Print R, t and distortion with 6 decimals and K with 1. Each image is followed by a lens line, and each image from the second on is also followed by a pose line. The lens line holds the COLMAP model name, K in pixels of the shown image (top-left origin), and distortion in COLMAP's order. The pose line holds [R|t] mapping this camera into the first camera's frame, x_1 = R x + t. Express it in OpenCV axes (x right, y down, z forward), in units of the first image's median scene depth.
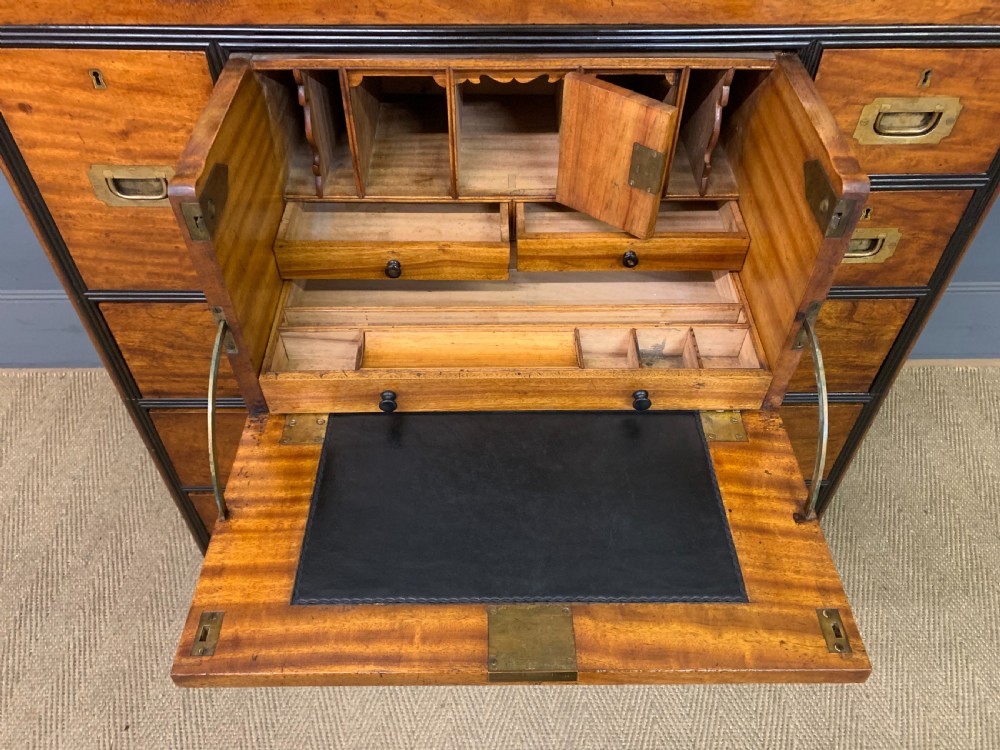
lens RADIAL K [[773.7, 0, 502.1], [0, 773.7, 373.1], [0, 0, 1]] dist [0.039793, -0.036315]
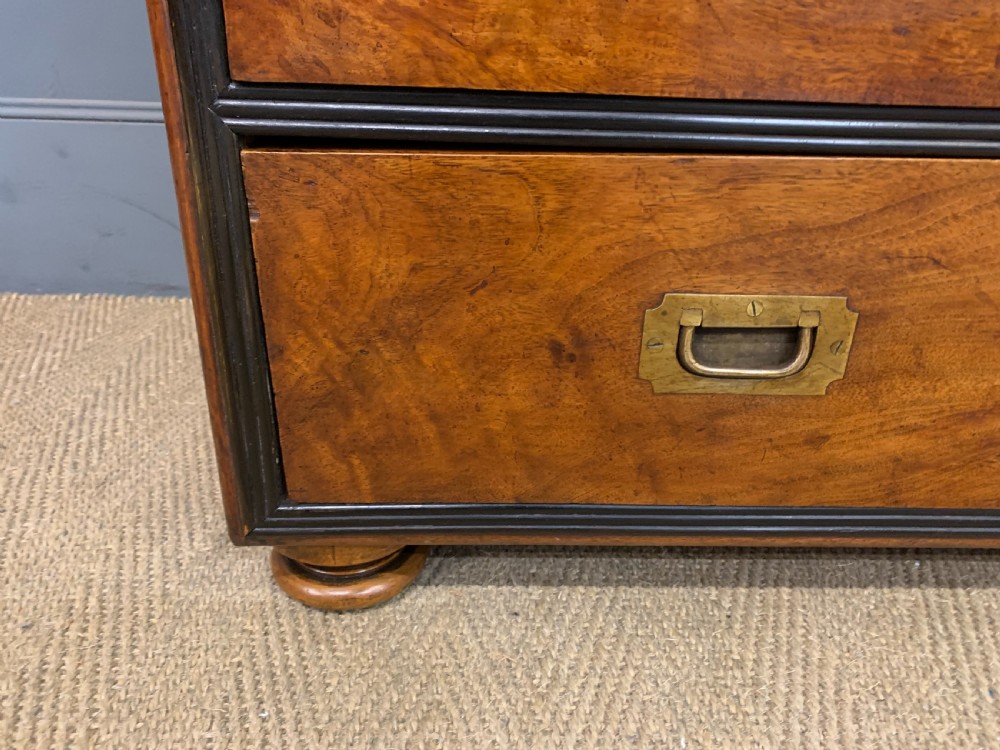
lens RADIAL K [[773.7, 0, 502.4], [0, 773.7, 372.5], [0, 0, 1]] dist [0.039793, -0.036315]
pose [[0.999769, 0.018917, 0.010162, -0.490338], [-0.014045, 0.934023, -0.356935, 0.492773], [-0.016244, 0.356710, 0.934074, 1.210637]]
